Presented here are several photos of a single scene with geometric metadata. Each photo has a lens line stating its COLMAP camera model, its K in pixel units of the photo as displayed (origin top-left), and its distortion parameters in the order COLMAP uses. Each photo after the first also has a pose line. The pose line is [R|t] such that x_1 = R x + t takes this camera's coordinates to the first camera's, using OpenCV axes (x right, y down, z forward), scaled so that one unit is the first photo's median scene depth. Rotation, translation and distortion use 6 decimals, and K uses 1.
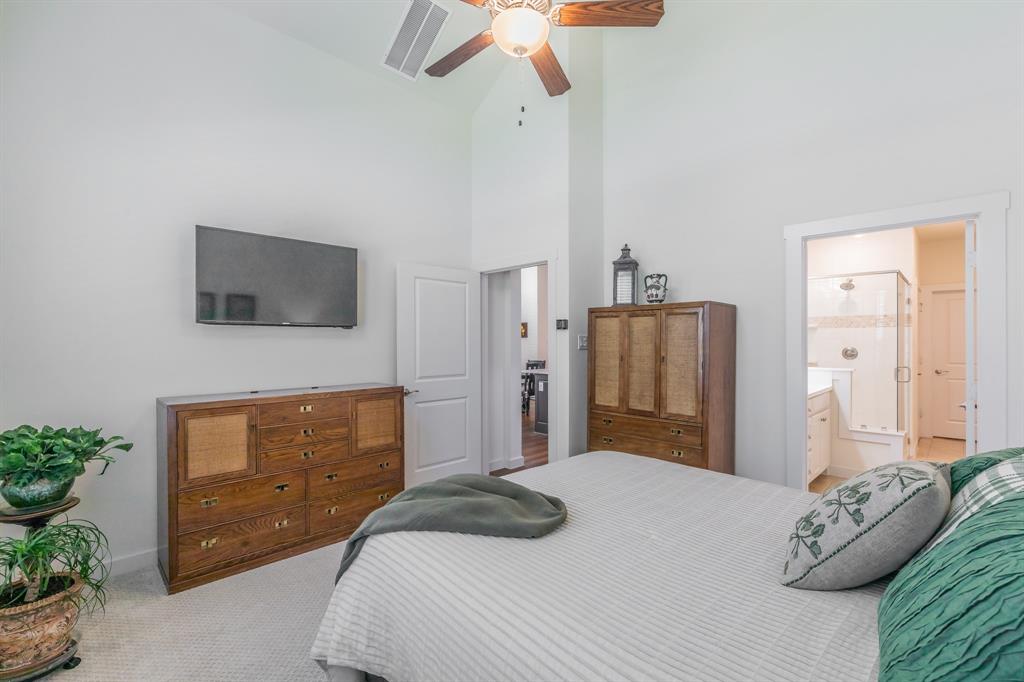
lens RADIAL K [[445.0, 0, 515.3], [0, 445.0, 343.0], [0, 0, 1]] dist [0.001649, -0.001057]
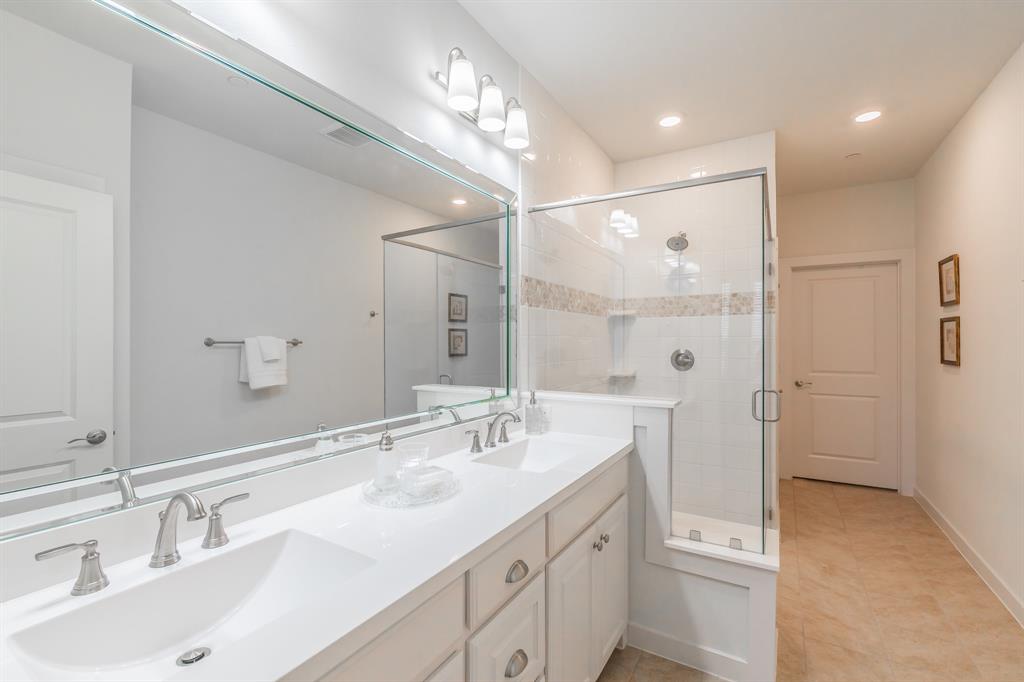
lens RADIAL K [[445.0, 0, 512.4], [0, 445.0, 339.8], [0, 0, 1]] dist [0.001649, -0.001057]
pose [[0.971406, 0.001705, 0.237417, 0.402766], [-0.000846, 0.999993, -0.003720, -0.000630], [-0.237422, 0.003413, 0.971401, 0.493865]]
